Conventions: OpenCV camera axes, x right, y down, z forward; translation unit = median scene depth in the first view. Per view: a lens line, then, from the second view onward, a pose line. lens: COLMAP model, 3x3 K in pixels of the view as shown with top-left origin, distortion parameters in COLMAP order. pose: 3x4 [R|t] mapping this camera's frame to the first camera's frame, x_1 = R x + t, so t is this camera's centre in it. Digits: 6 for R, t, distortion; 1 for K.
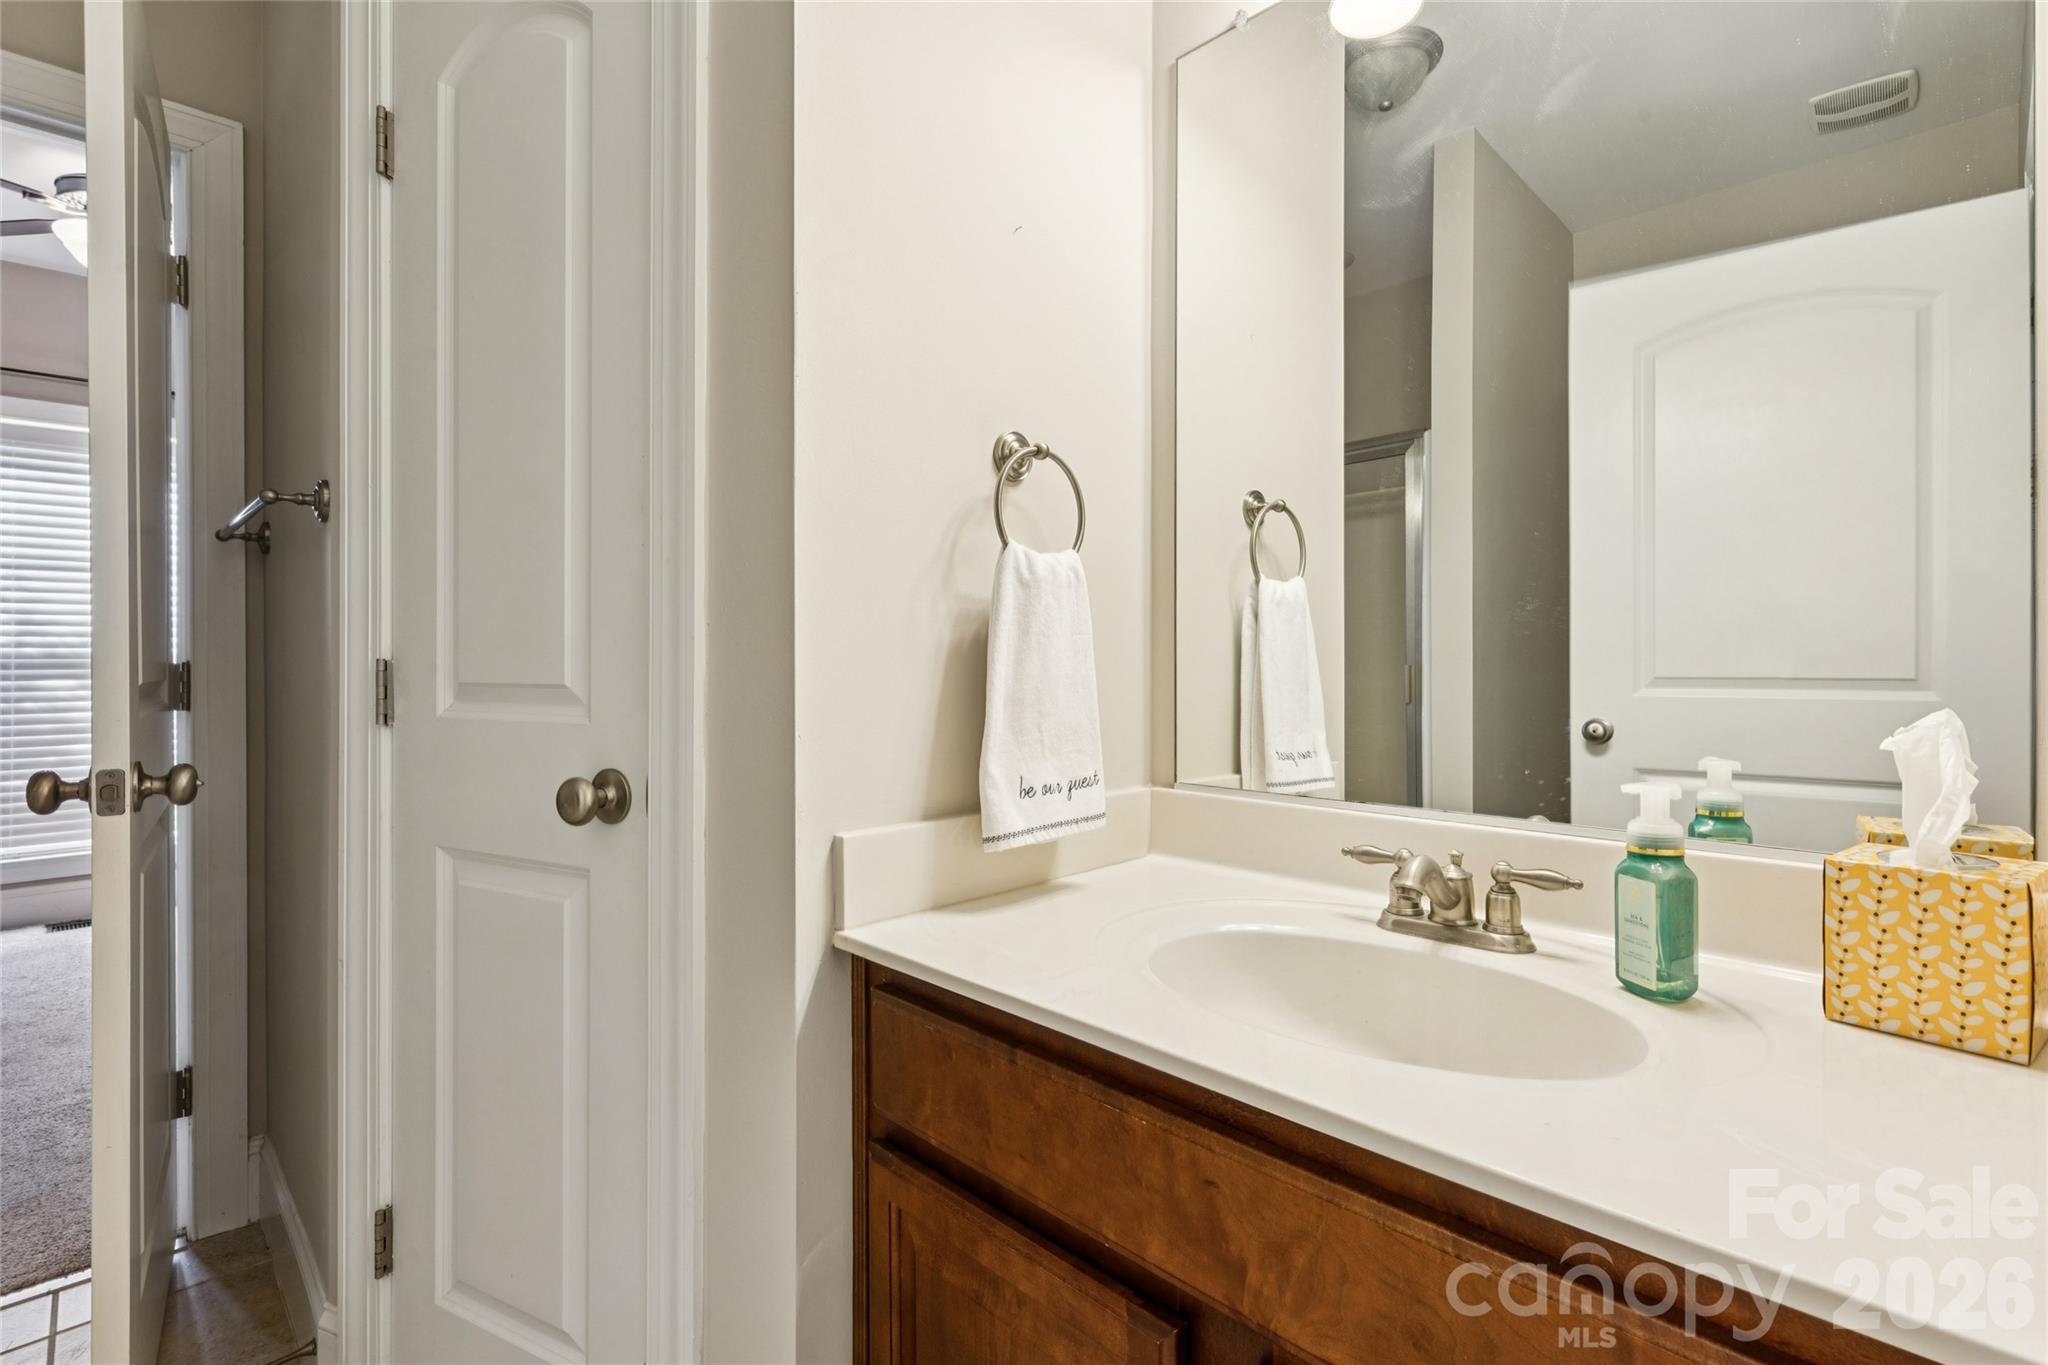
lens RADIAL K [[943.0, 0, 1024.8], [0, 943.0, 677.8], [0, 0, 1]] dist [-0.000921, -0.000468]
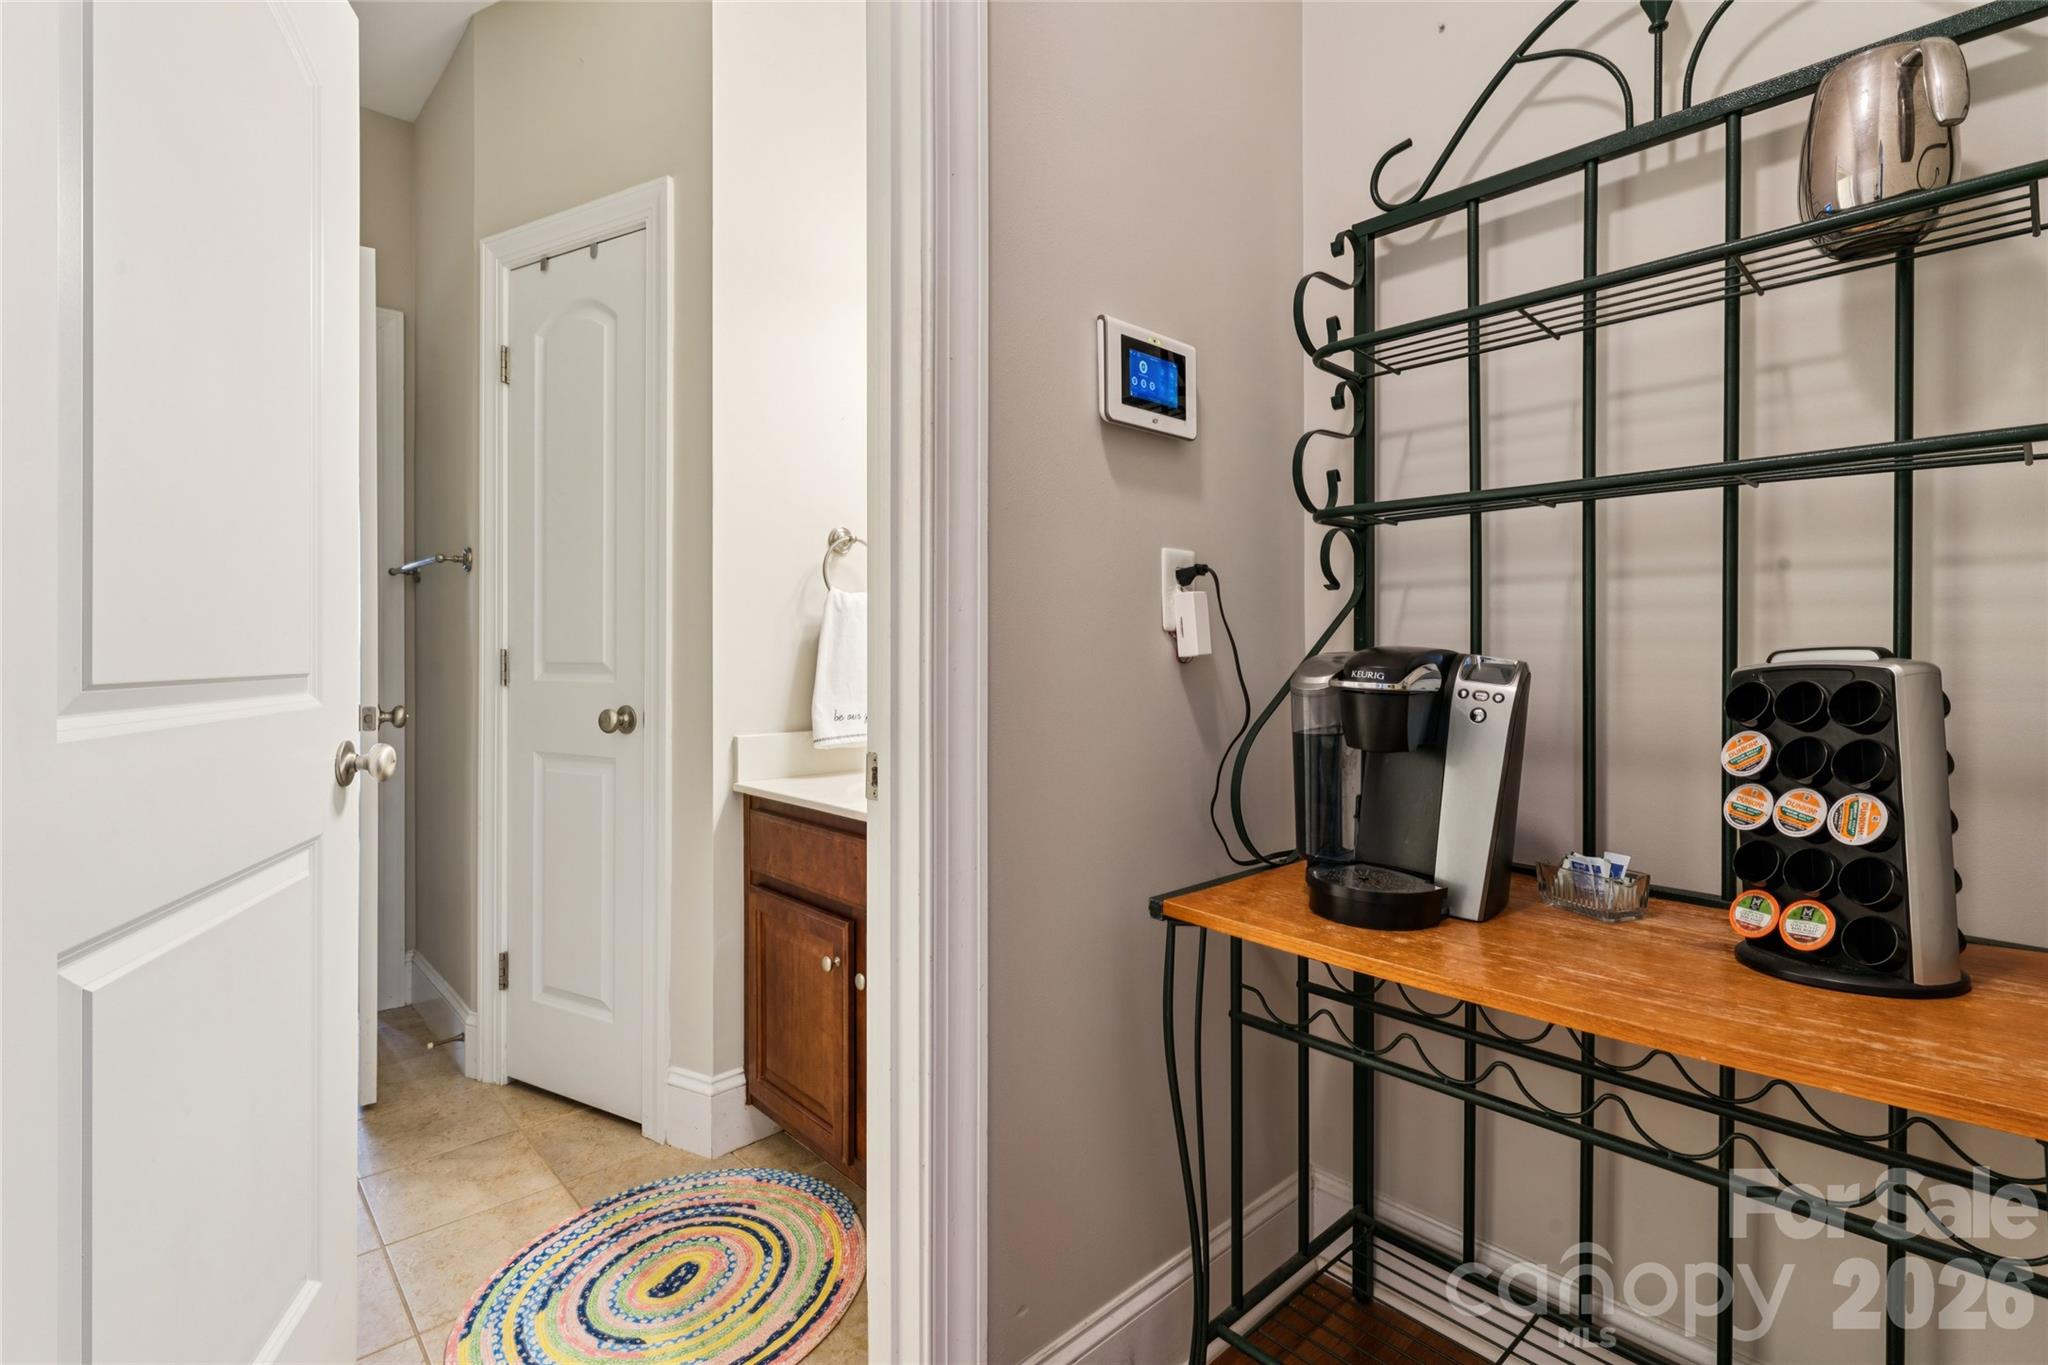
lens RADIAL K [[943.0, 0, 1023.8], [0, 943.0, 665.0], [0, 0, 1]] dist [-0.000921, -0.000468]
pose [[0.999513, -0.000137, -0.031211, 0.431442], [0.000112, 1.000000, -0.000800, 0.013843], [0.031211, 0.000796, 0.999513, -0.897563]]
